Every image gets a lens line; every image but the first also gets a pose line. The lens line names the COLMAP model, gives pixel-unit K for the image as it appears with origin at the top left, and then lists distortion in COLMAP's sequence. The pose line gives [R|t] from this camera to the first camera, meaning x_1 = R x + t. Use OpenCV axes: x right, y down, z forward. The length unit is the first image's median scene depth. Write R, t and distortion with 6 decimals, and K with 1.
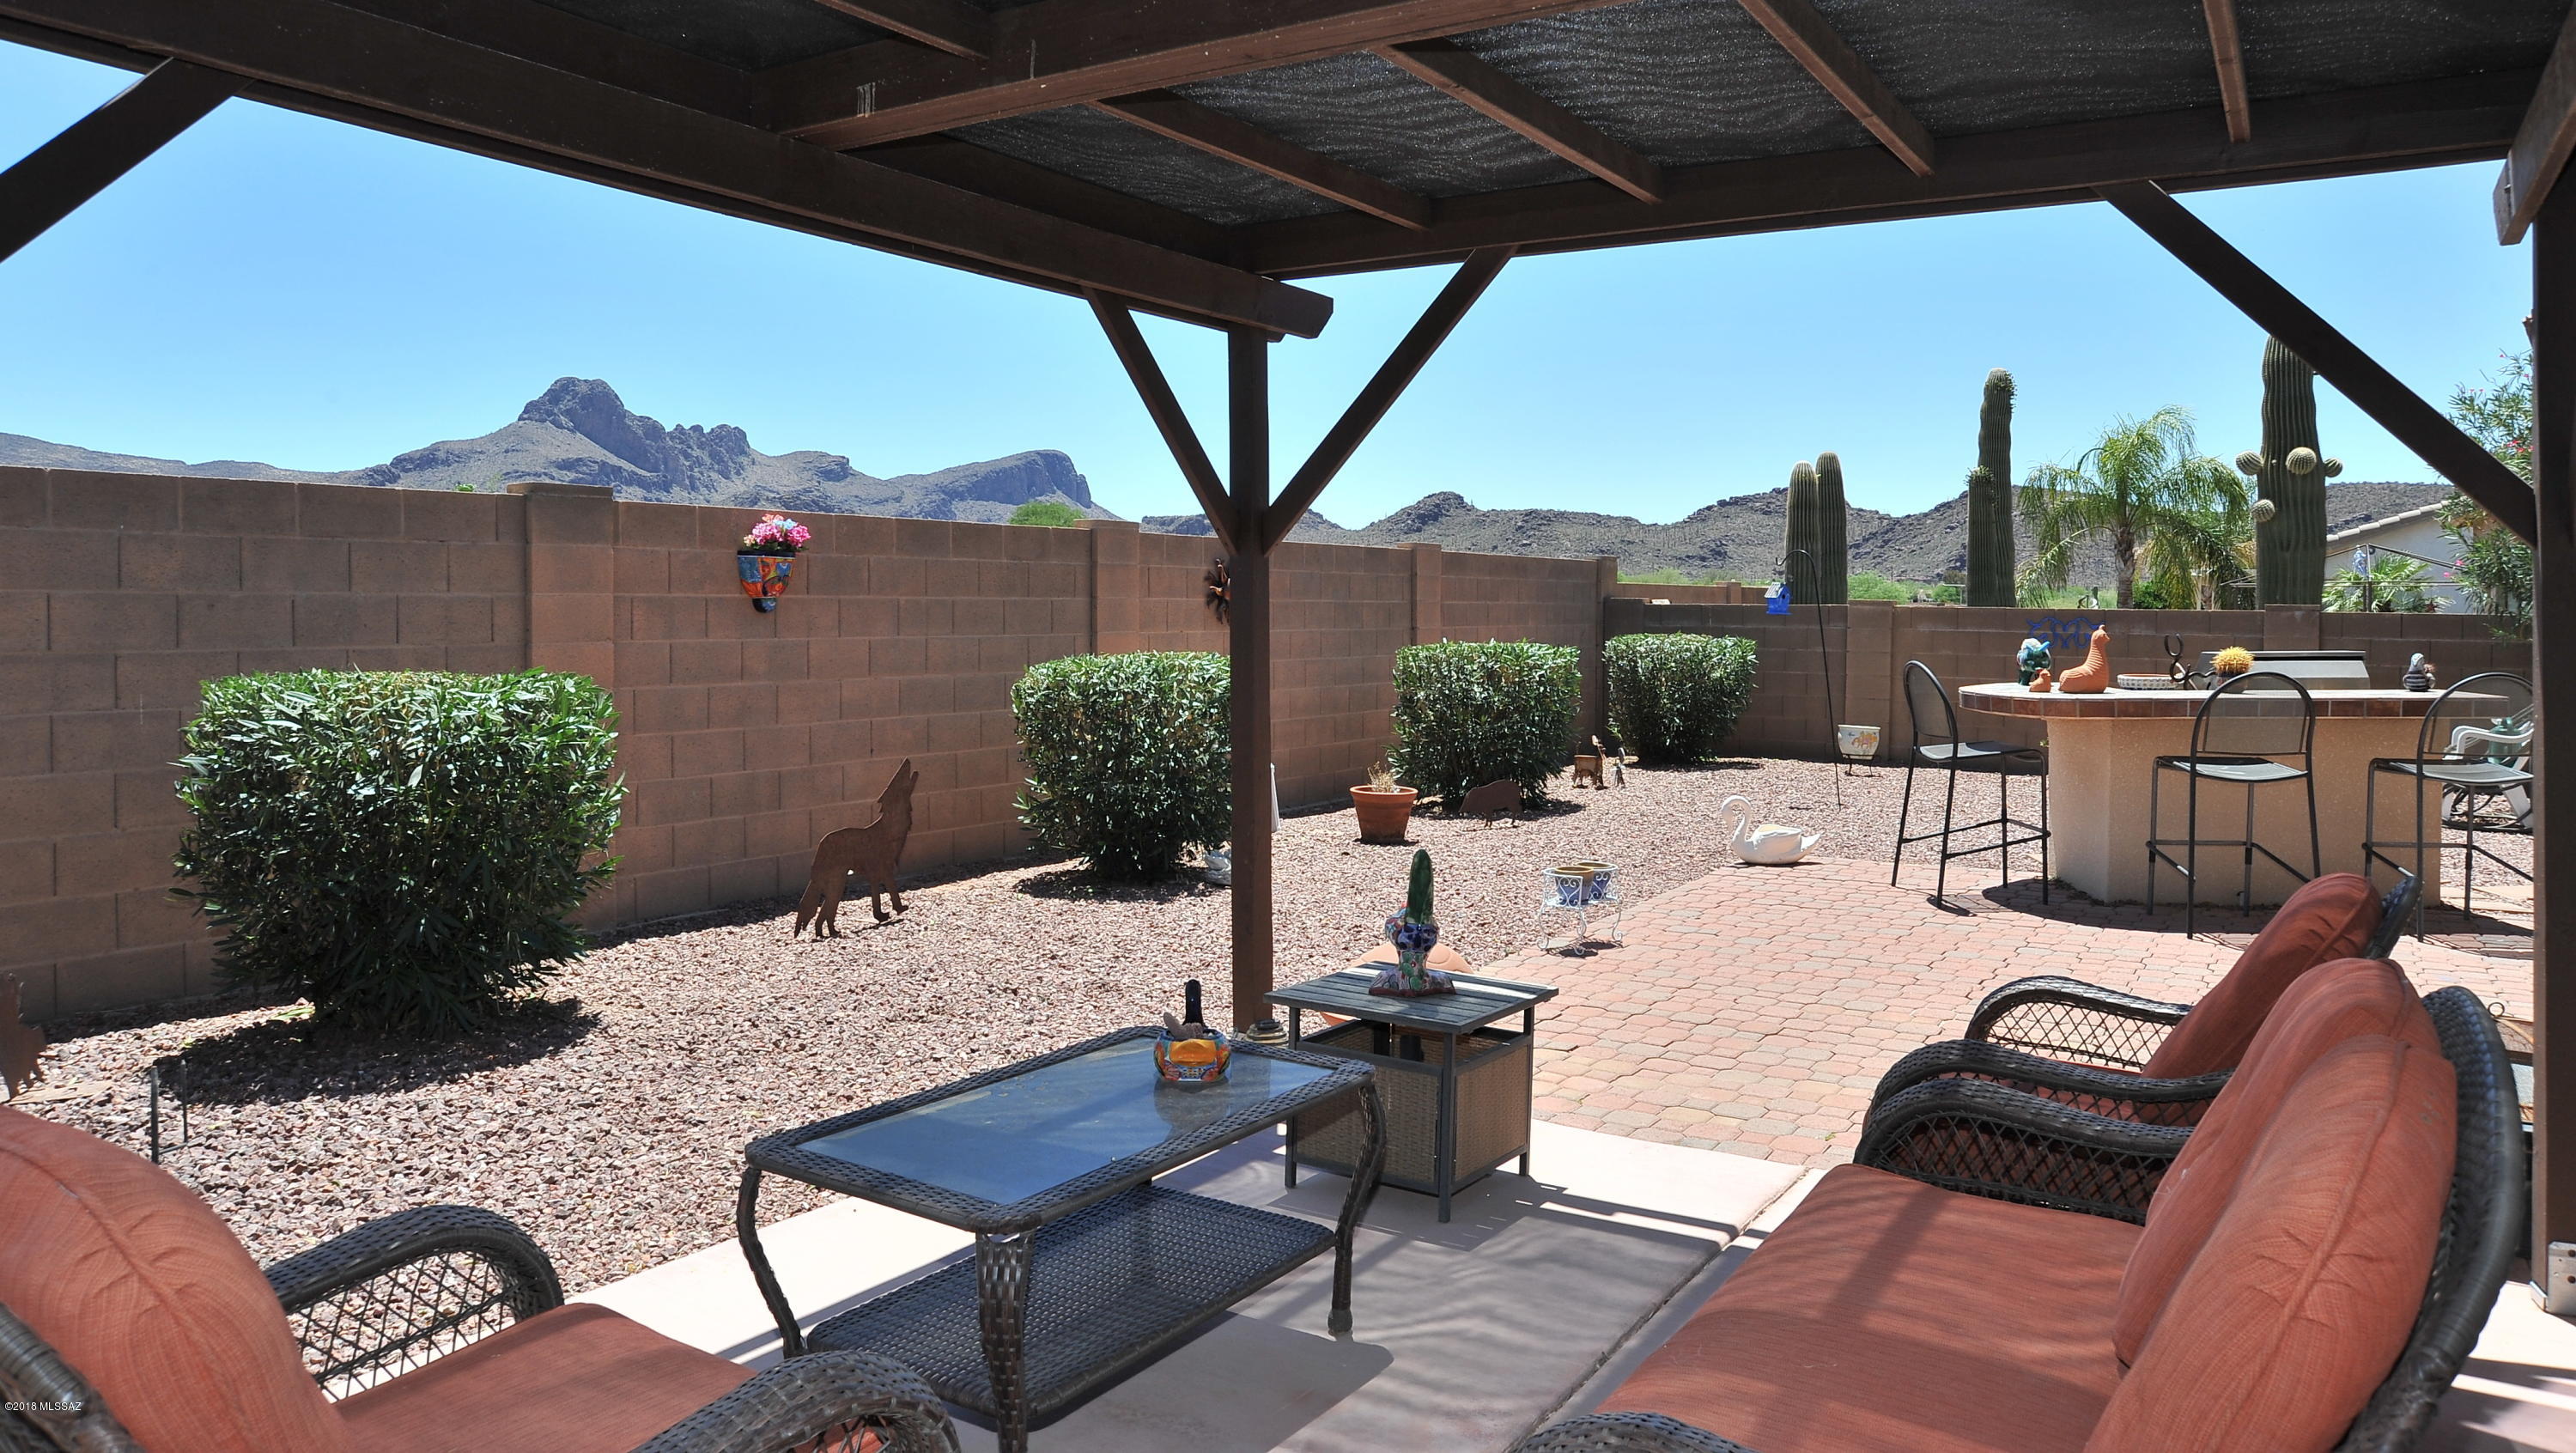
lens RADIAL K [[1668.4, 0, 1286.6], [0, 1668.4, 632.9], [0, 0, 1]] dist [-0.073824, 0.002272]
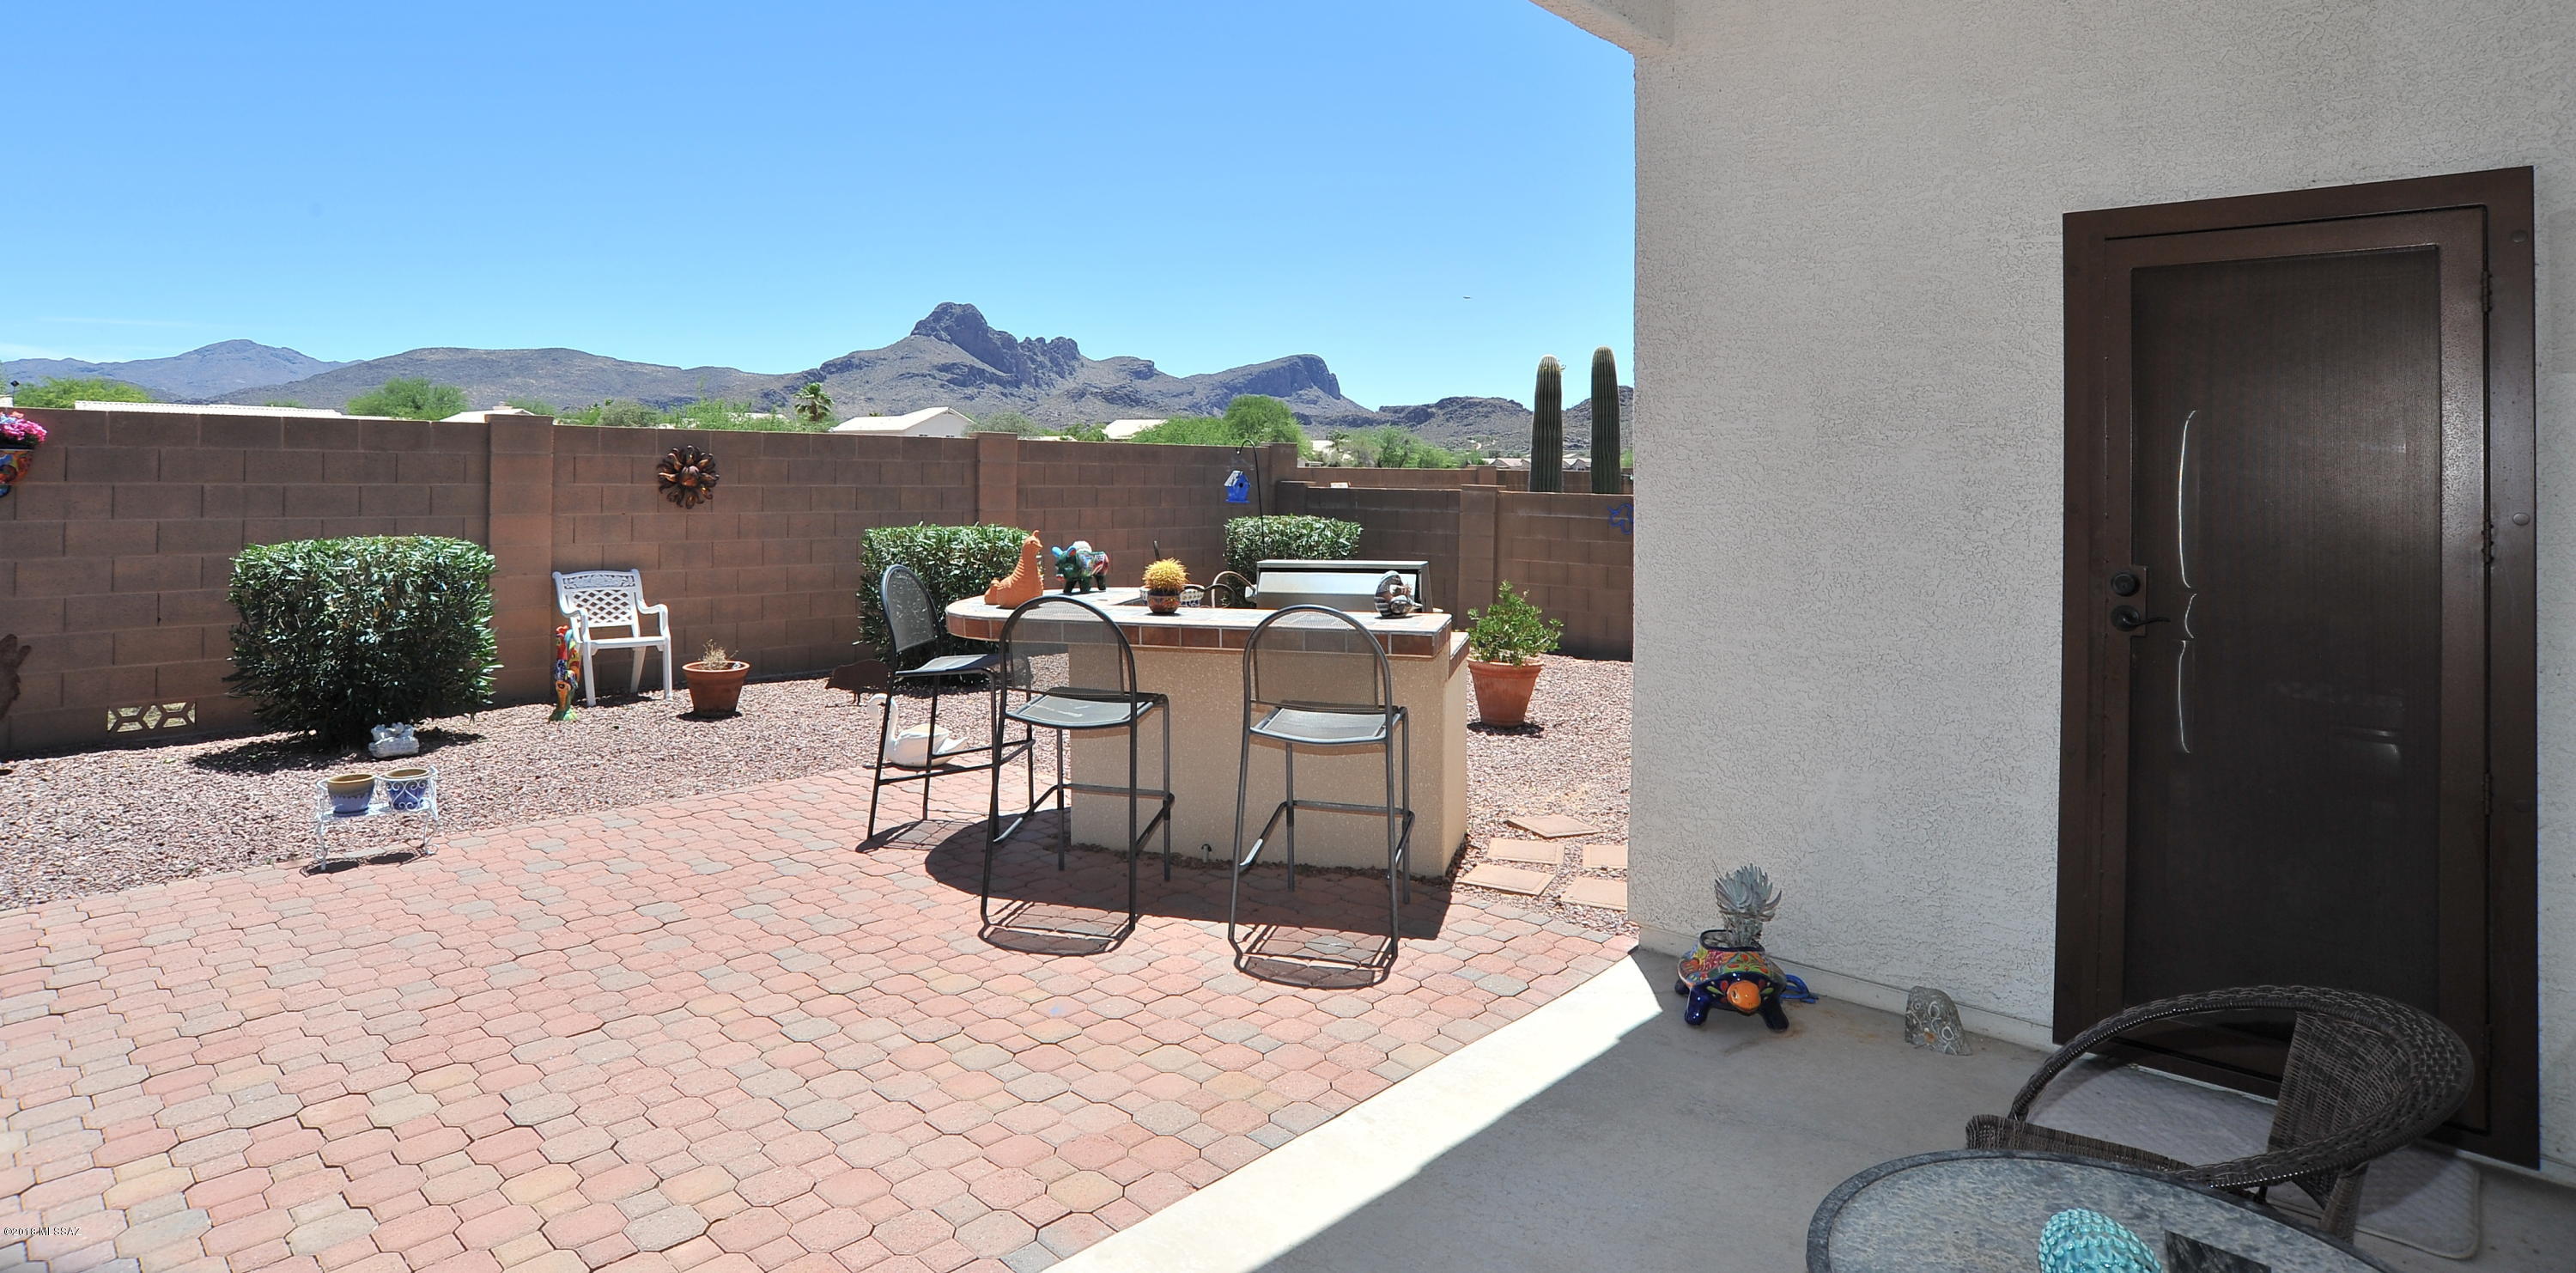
lens RADIAL K [[1311.1, 0, 1261.3], [0, 1311.1, 458.6], [0, 0, 1]] dist [-0.061575, 0.004058]
pose [[0.984605, 0.003709, -0.174757, 0.387894], [-0.008892, 0.999543, -0.028889, -0.012677], [0.174570, 0.029998, 0.984188, 0.173225]]
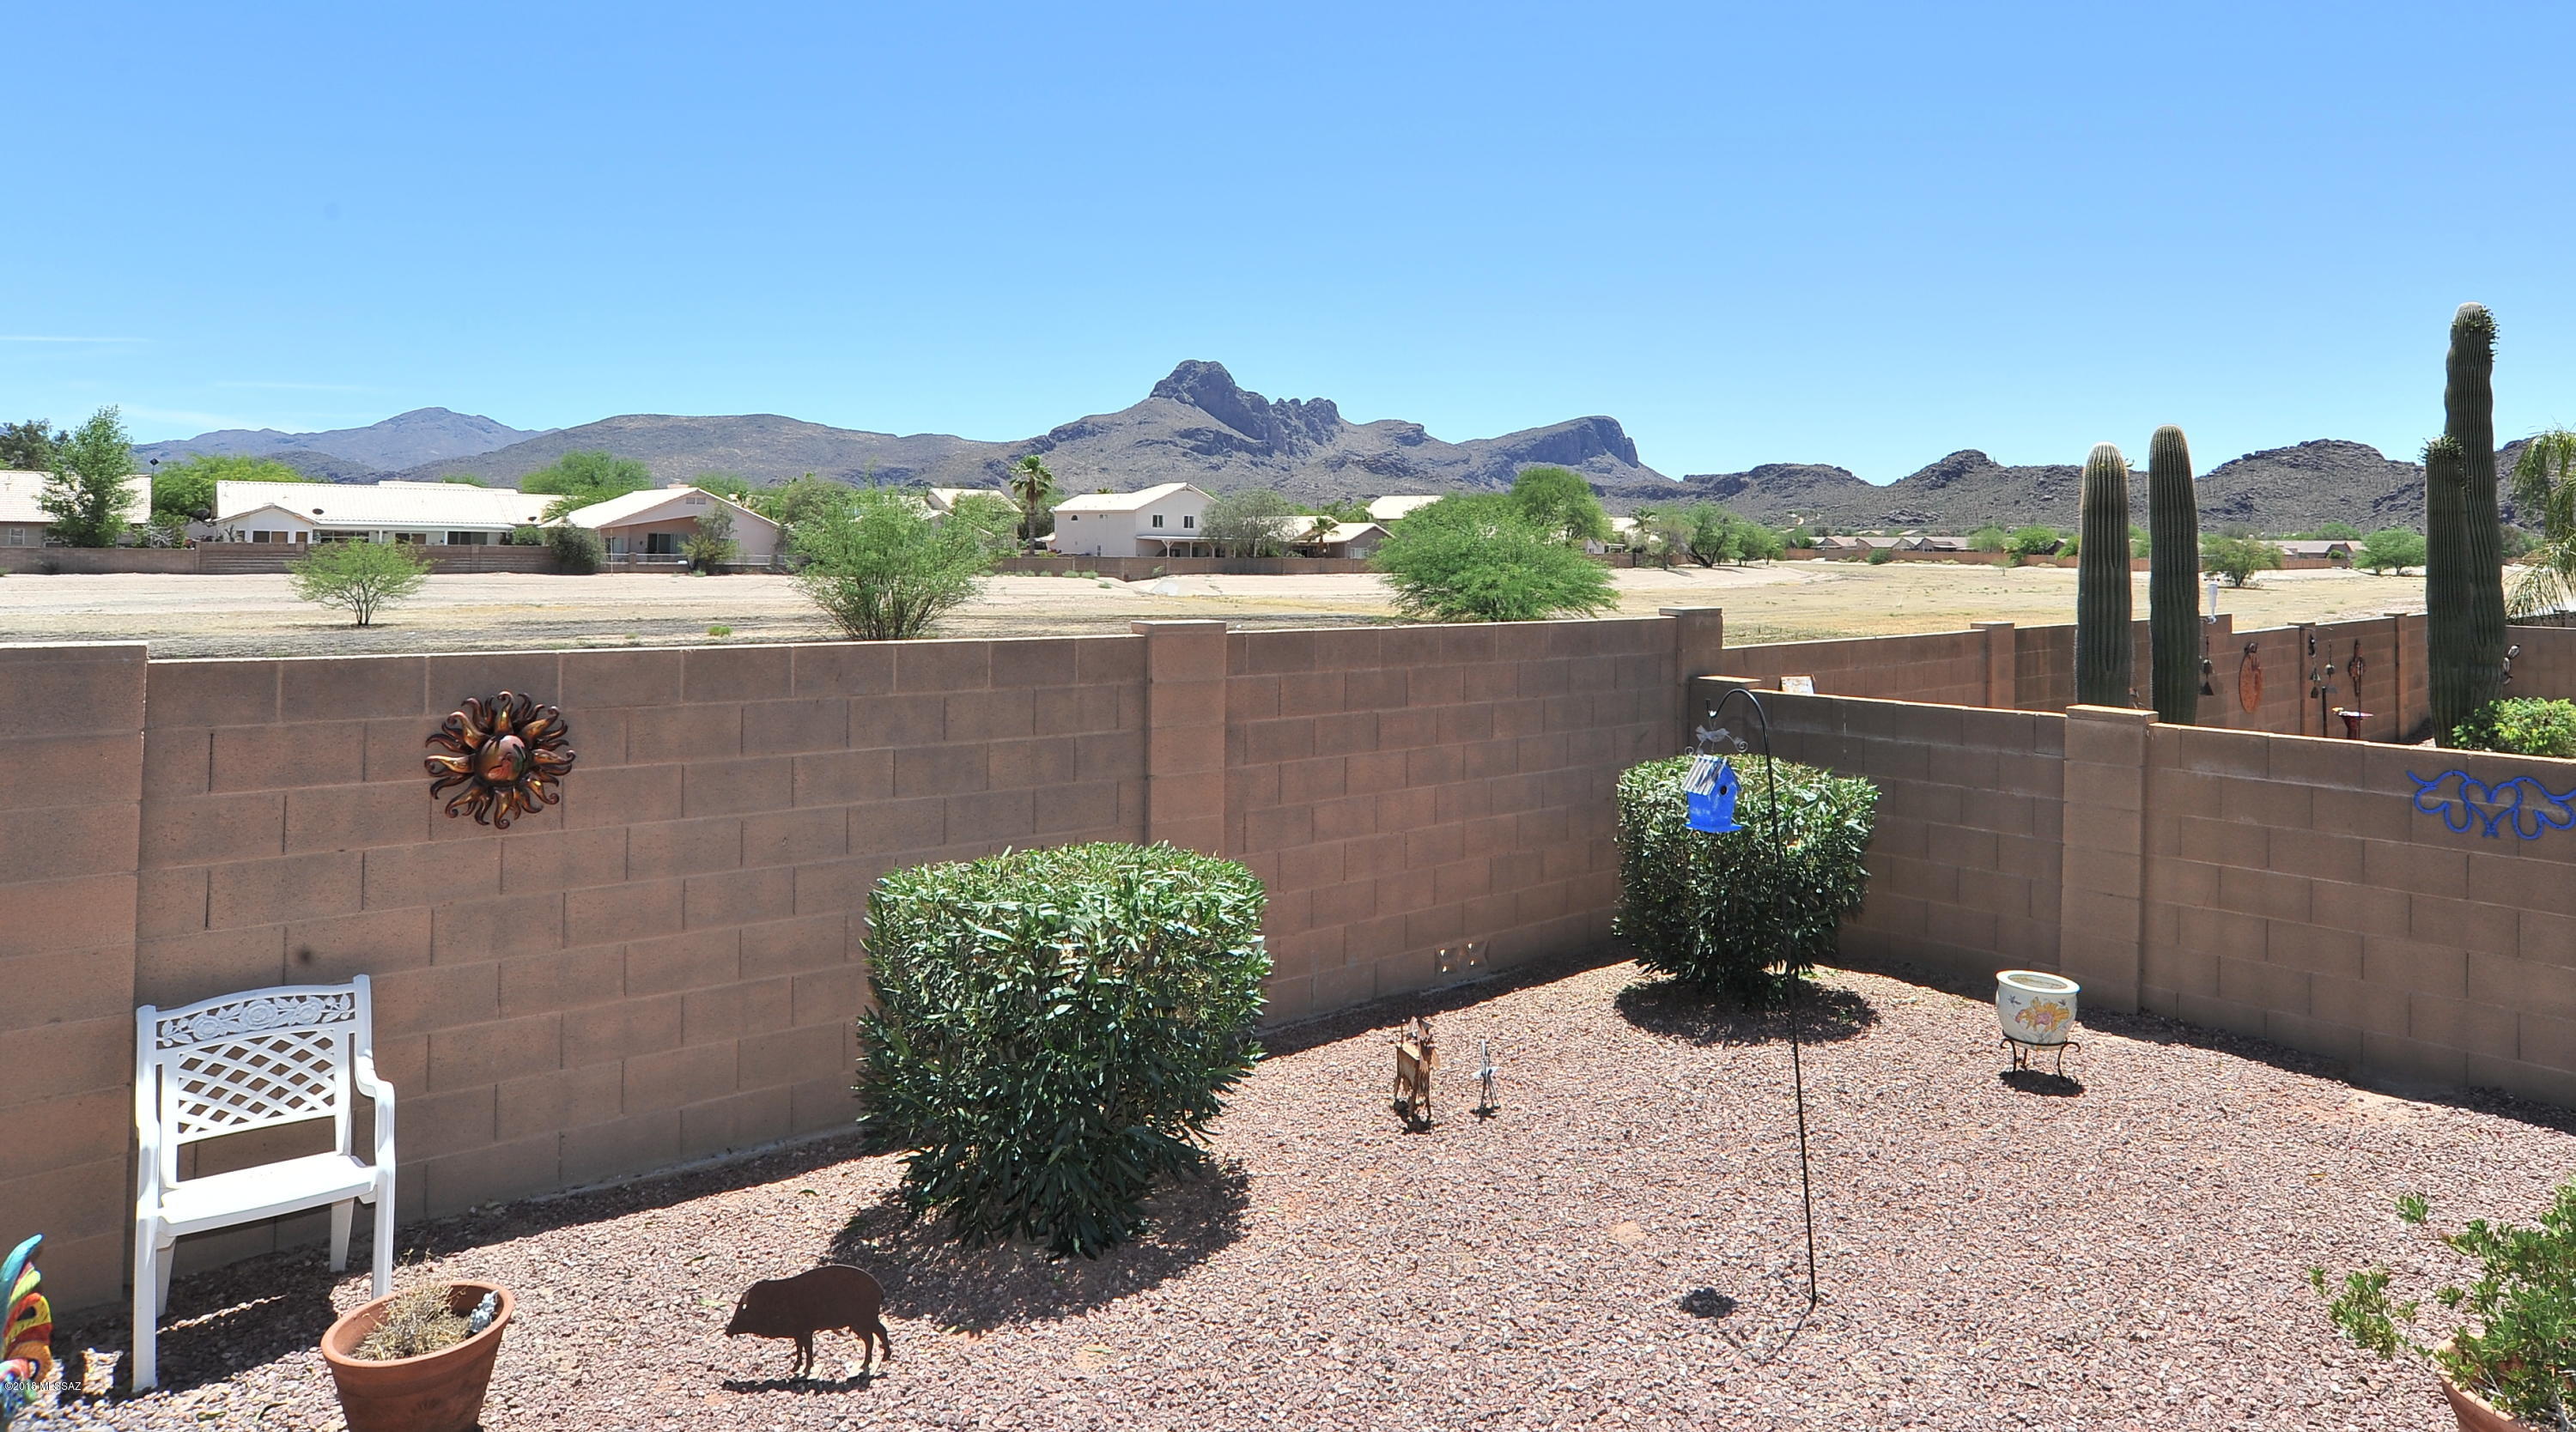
lens RADIAL K [[1505.7, 0, 1437.5], [0, 1505.7, 482.6], [0, 0, 1]] dist [-0.089182, 0.034117]
pose [[0.969286, -0.006664, -0.245848, 0.278117], [-0.009297, 0.997926, -0.063704, -0.066233], [0.245762, 0.064033, 0.967213, 0.502514]]
